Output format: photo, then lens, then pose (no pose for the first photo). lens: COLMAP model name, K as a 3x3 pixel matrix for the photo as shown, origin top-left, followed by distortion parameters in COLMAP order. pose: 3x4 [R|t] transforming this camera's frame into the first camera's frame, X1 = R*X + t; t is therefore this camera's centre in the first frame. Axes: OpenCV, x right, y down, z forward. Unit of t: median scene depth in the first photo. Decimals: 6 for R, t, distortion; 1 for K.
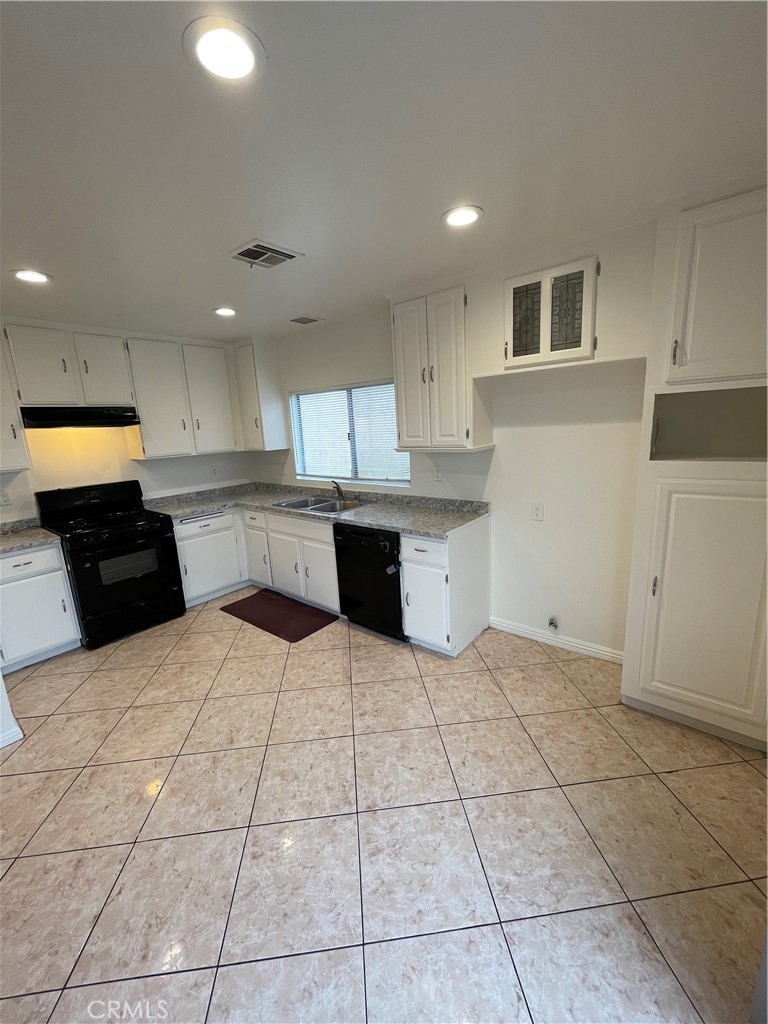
lens RADIAL K [[414.6, 0, 384.0], [0, 414.6, 512.0], [0, 0, 1]] dist [-0.020414, 0.008352]
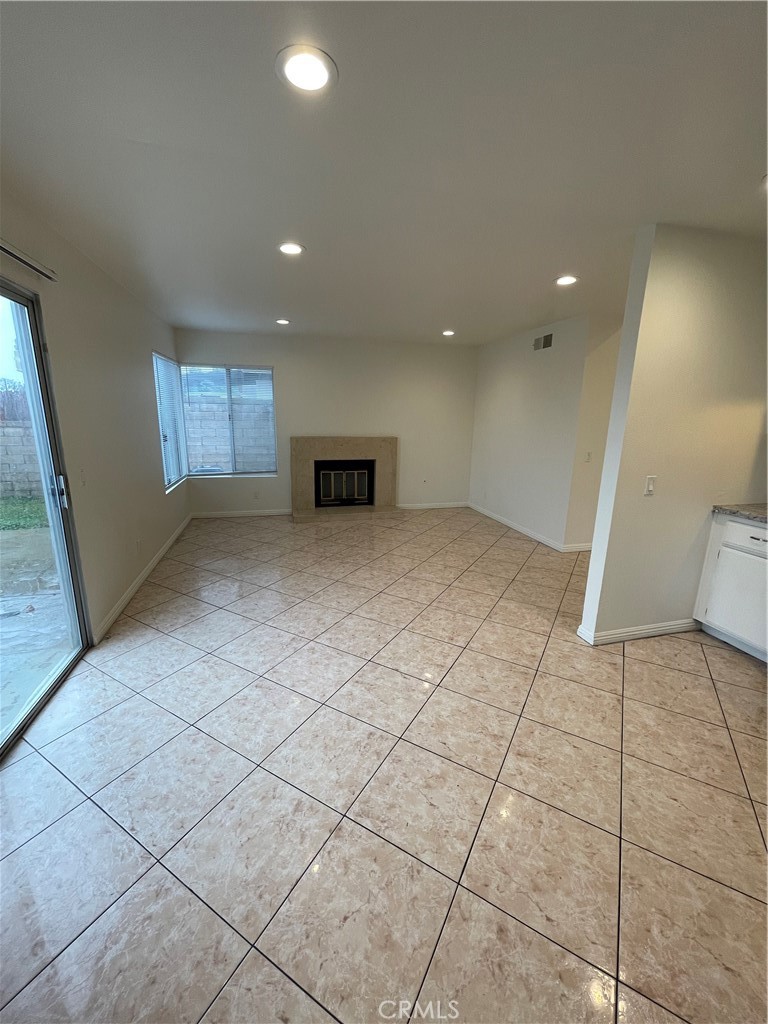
lens RADIAL K [[414.6, 0, 384.0], [0, 414.6, 512.0], [0, 0, 1]] dist [-0.020414, 0.008352]
pose [[-0.595247, 0.221029, -0.772546, 0.409068], [-0.156905, 0.910946, 0.381521, -0.211661], [0.788074, 0.348316, -0.507558, 1.239150]]
